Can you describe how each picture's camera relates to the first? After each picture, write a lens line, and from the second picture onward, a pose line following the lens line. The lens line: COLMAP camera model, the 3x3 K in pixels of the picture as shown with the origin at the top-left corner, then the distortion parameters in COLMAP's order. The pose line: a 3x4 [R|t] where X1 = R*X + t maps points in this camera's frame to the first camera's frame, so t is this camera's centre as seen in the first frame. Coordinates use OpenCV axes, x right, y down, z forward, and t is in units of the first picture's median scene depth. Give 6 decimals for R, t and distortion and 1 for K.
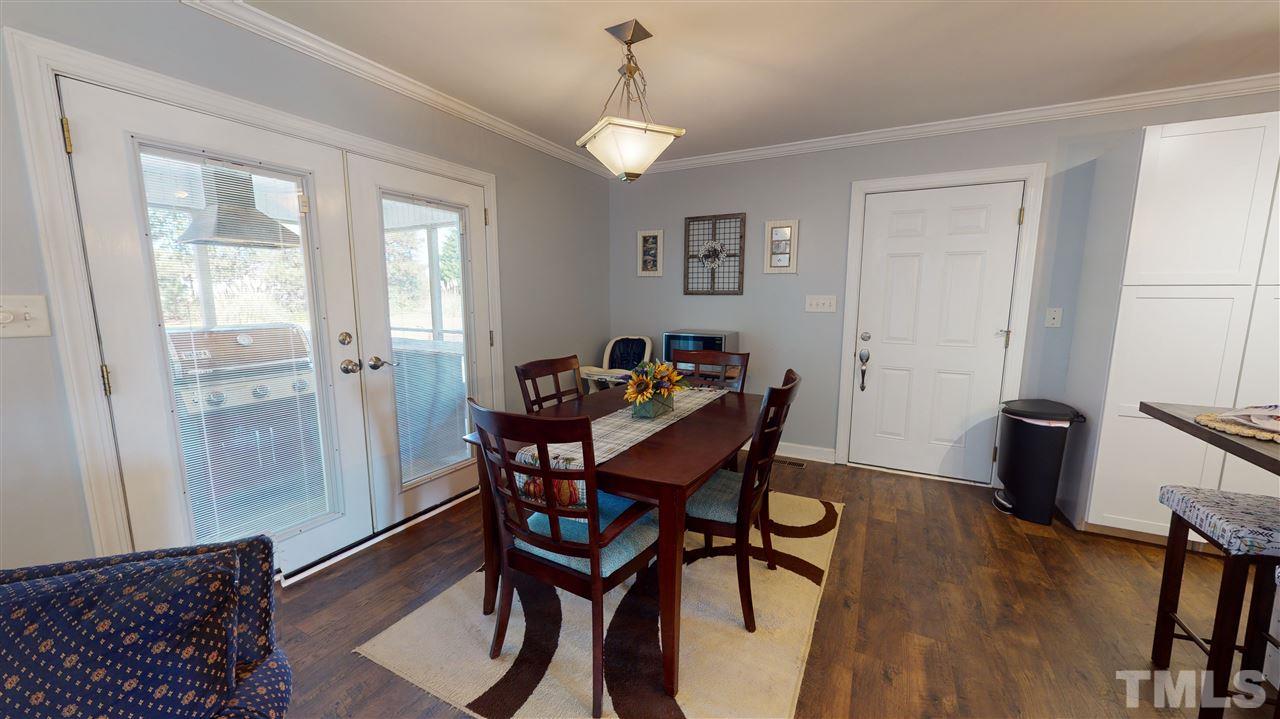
lens RADIAL K [[468.8, 0, 640.4], [0, 468.8, 362.4], [0, 0, 1]] dist [-0.001302, 0.000370]
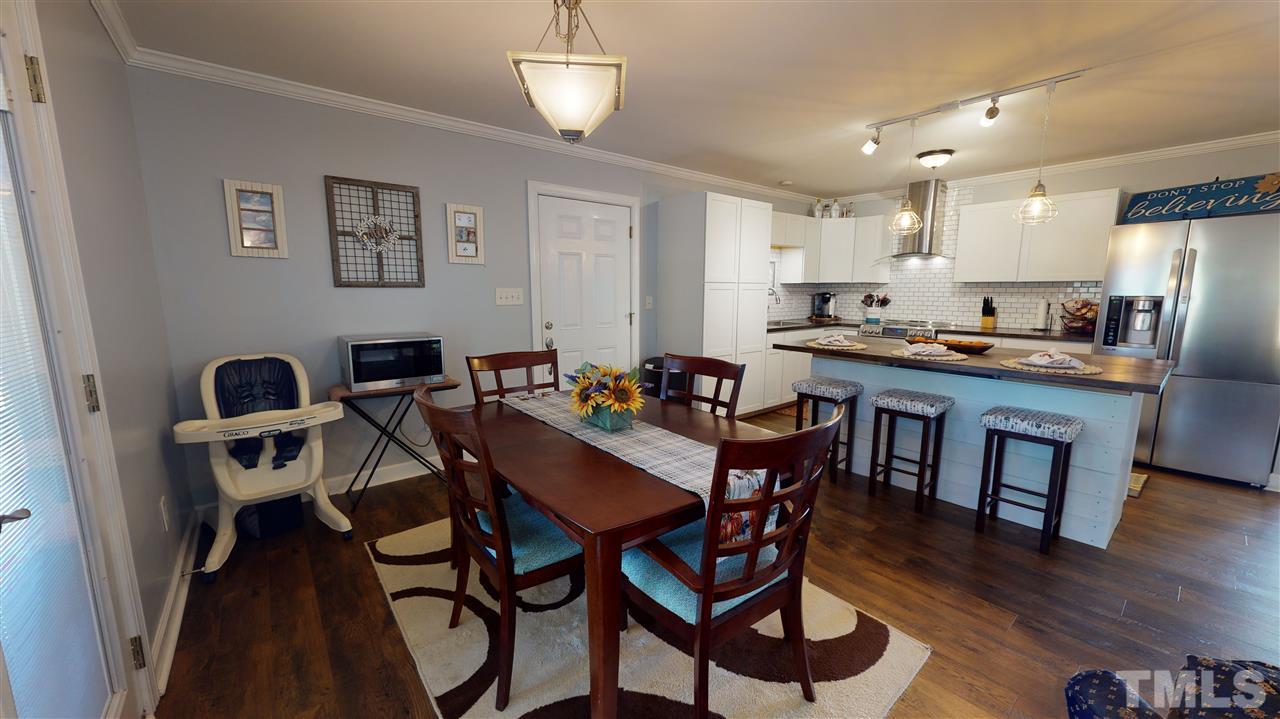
lens RADIAL K [[468.8, 0, 640.8], [0, 468.8, 361.5], [0, 0, 1]] dist [-0.001302, 0.000370]
pose [[0.391364, -0.142230, 0.909178, -0.509608], [0.129512, 0.986663, 0.098602, -0.059251], [-0.911077, 0.079160, 0.404565, 0.413336]]
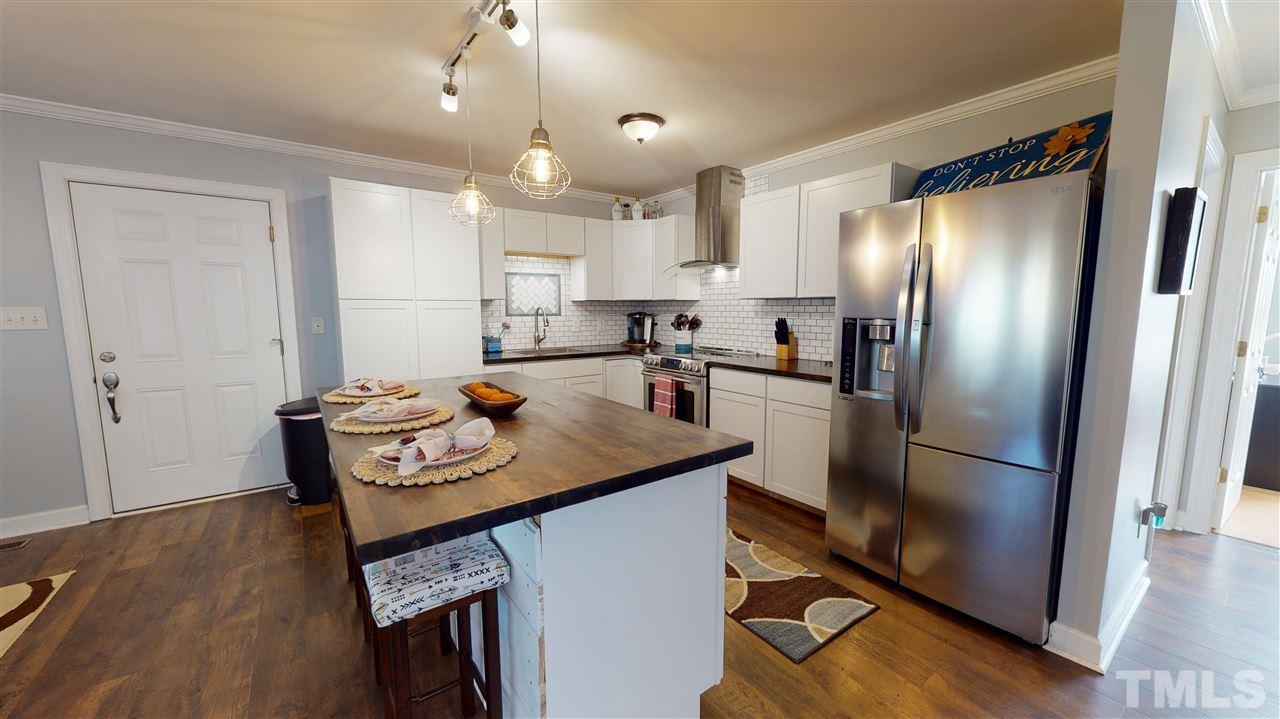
lens RADIAL K [[468.8, 0, 640.0], [0, 468.8, 361.7], [0, 0, 1]] dist [-0.001302, 0.000370]
pose [[0.437988, -0.105099, 0.892816, 0.177785], [0.126963, 0.990420, 0.054305, 0.030540], [-0.889970, 0.089570, 0.447136, -0.218934]]
